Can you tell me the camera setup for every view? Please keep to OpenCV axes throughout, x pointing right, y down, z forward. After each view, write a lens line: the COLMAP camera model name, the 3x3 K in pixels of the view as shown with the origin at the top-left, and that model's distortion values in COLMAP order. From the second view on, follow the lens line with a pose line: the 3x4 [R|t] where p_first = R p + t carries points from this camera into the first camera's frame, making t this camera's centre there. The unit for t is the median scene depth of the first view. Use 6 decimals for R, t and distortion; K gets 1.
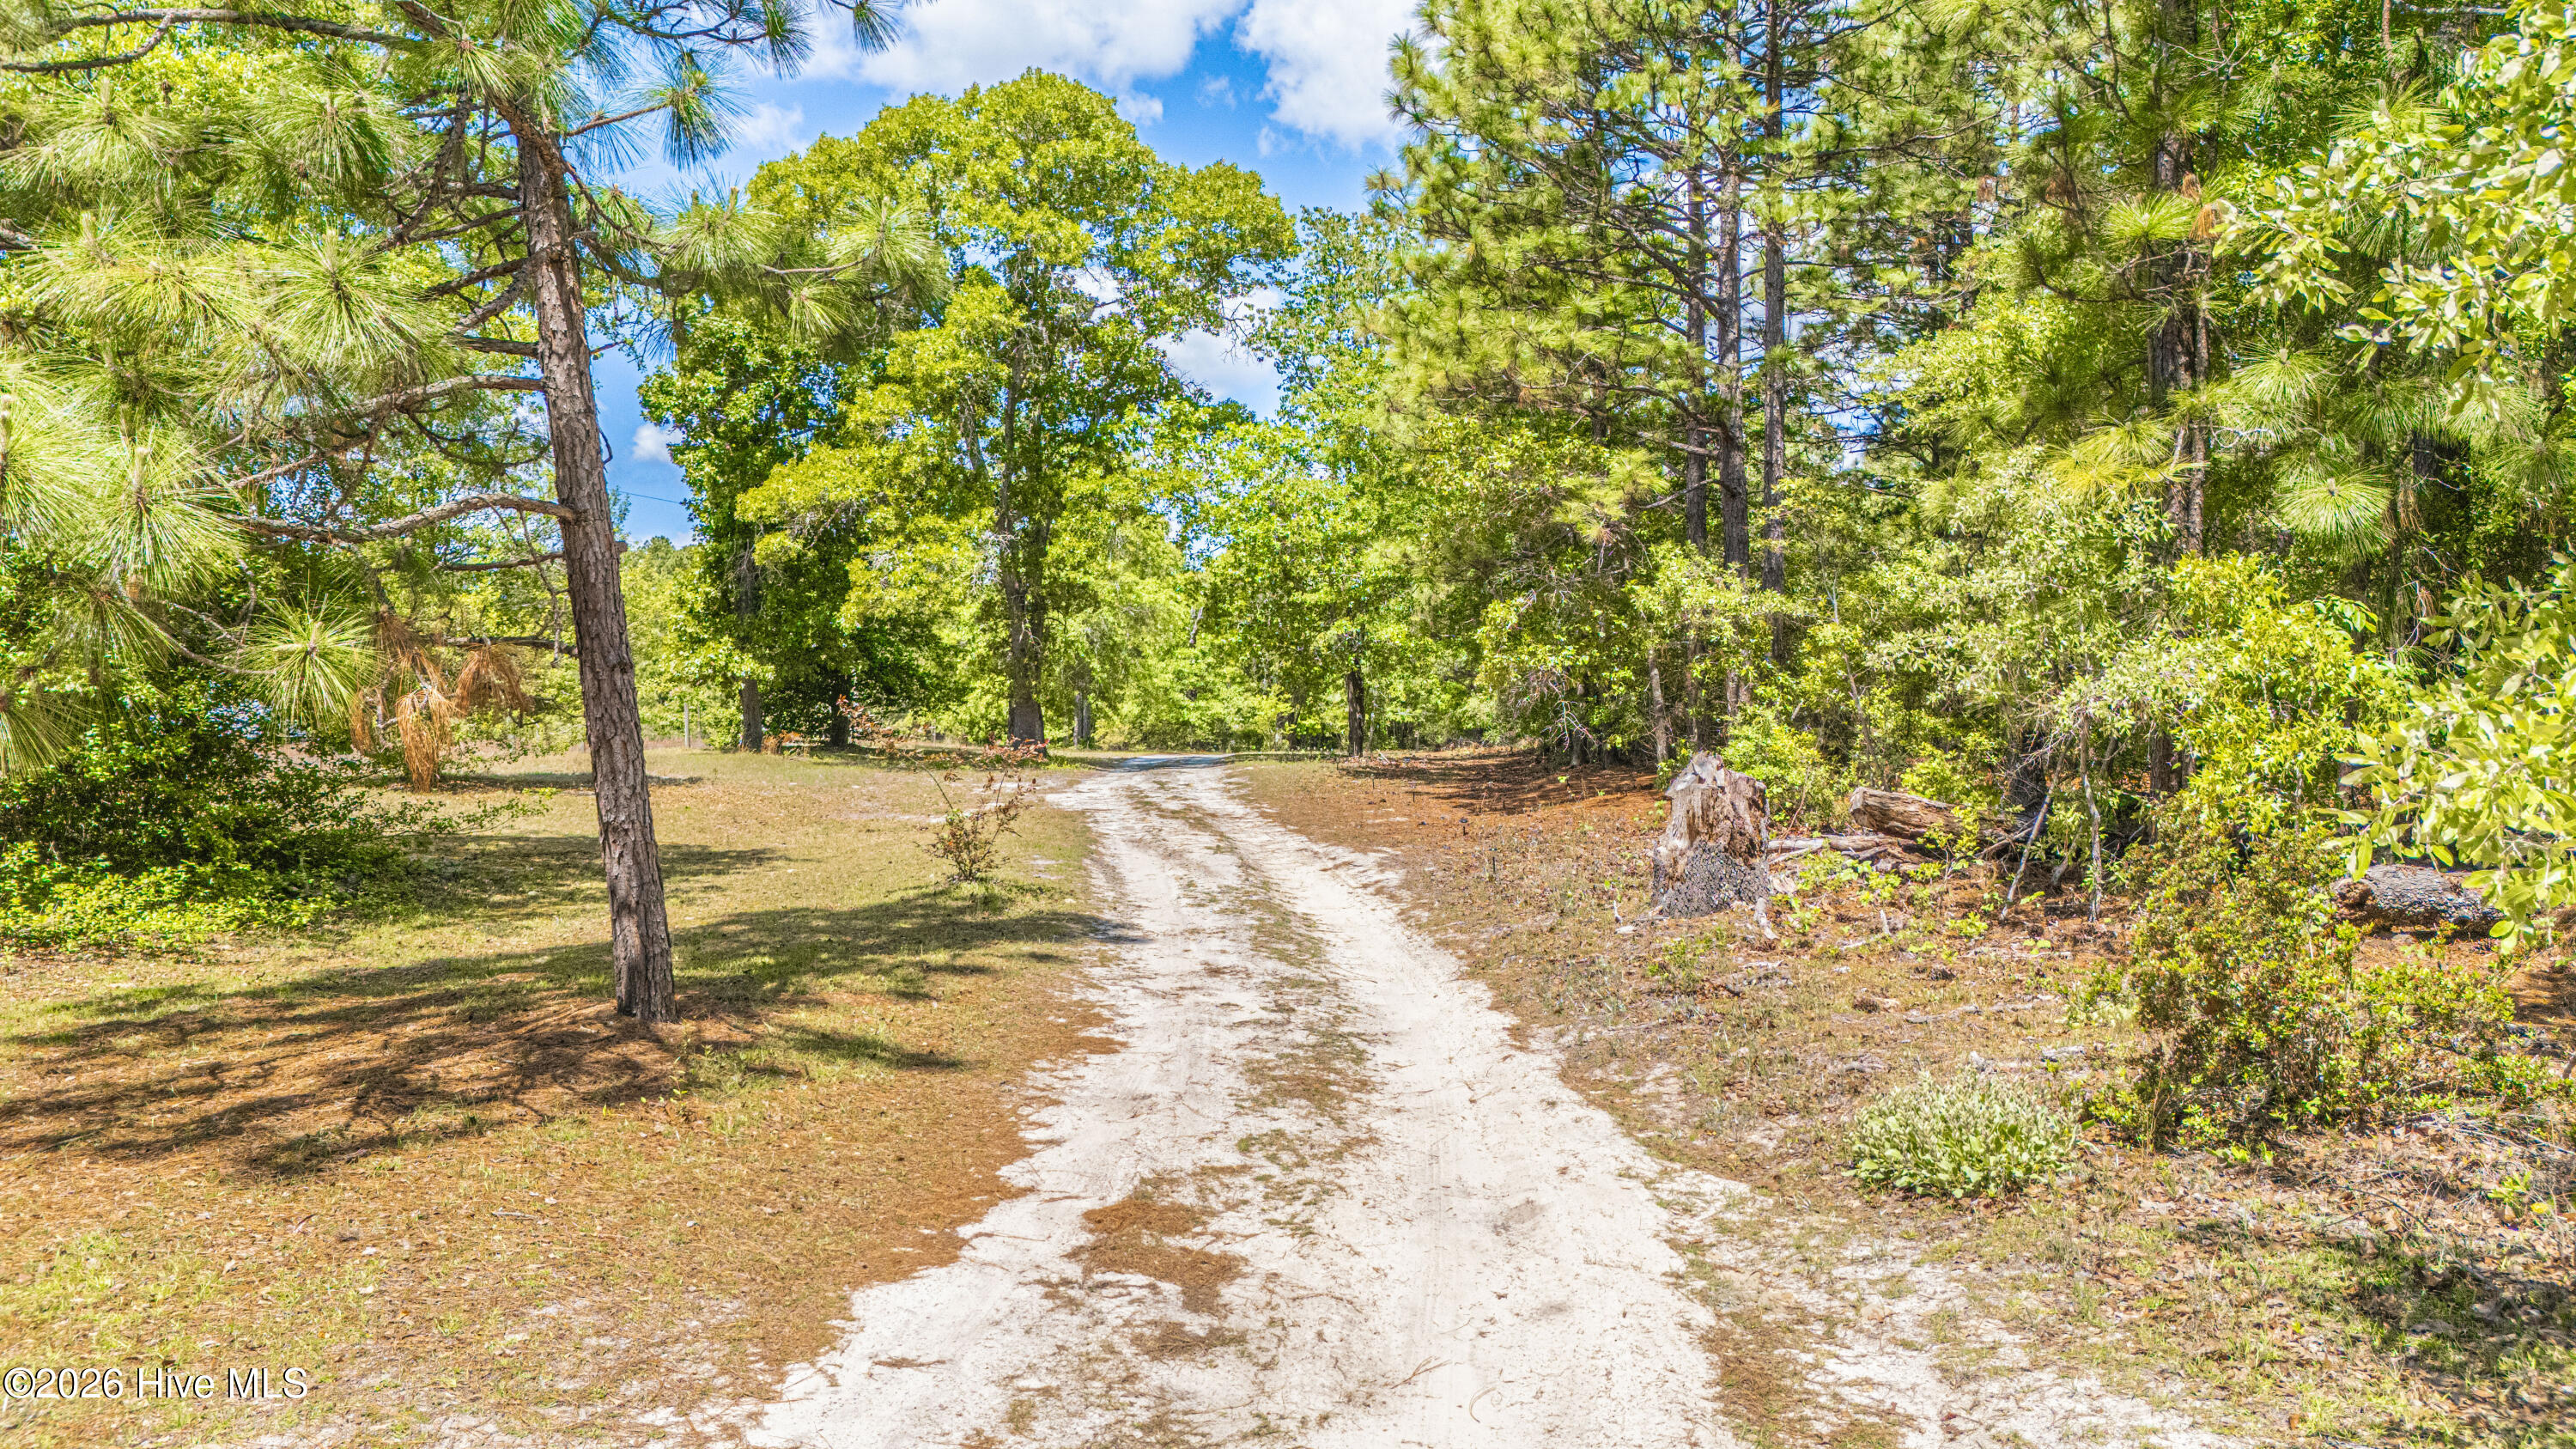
lens RADIAL K [[1881.9, 0, 1297.7], [0, 1881.9, 725.7], [0, 0, 1]] dist [0.068894, -0.059409]
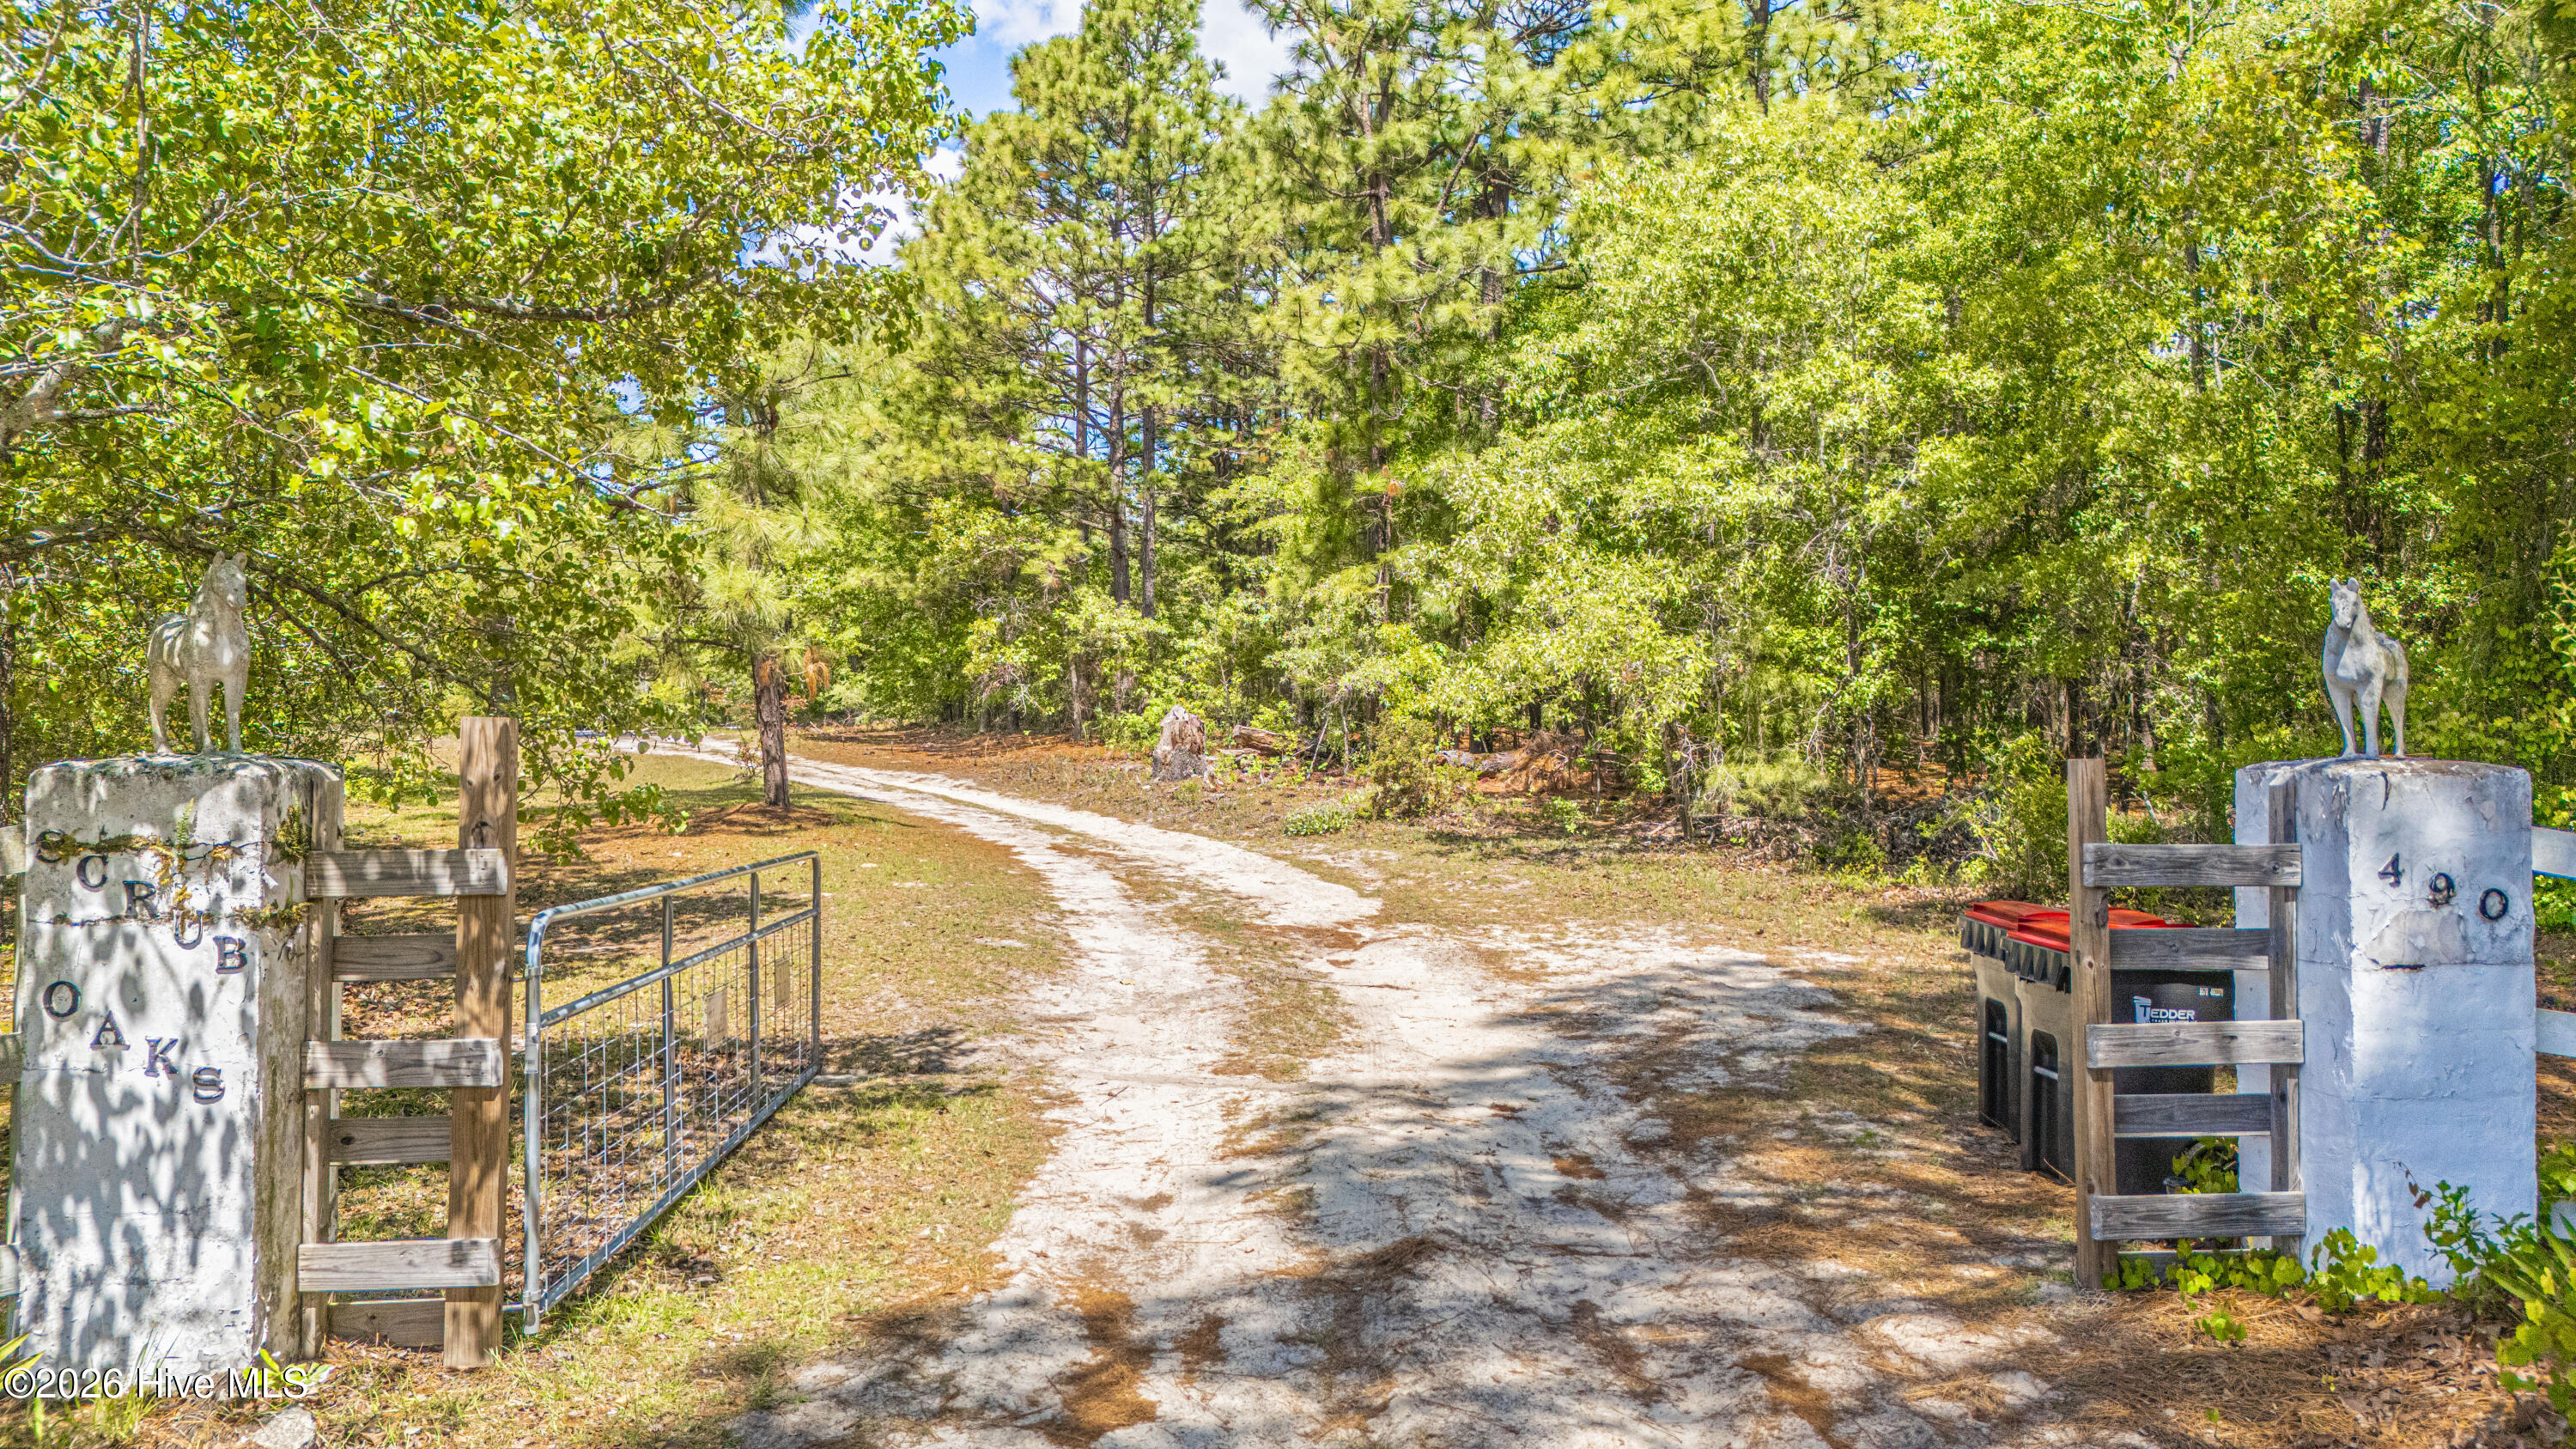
lens RADIAL K [[1881.9, 0, 1297.7], [0, 1881.9, 725.7], [0, 0, 1]] dist [0.068894, -0.059409]
pose [[0.918739, 0.008517, 0.394773, -0.277763], [-0.008949, 0.999960, -0.000747, 0.021253], [-0.394764, -0.002846, 0.918778, -0.556403]]
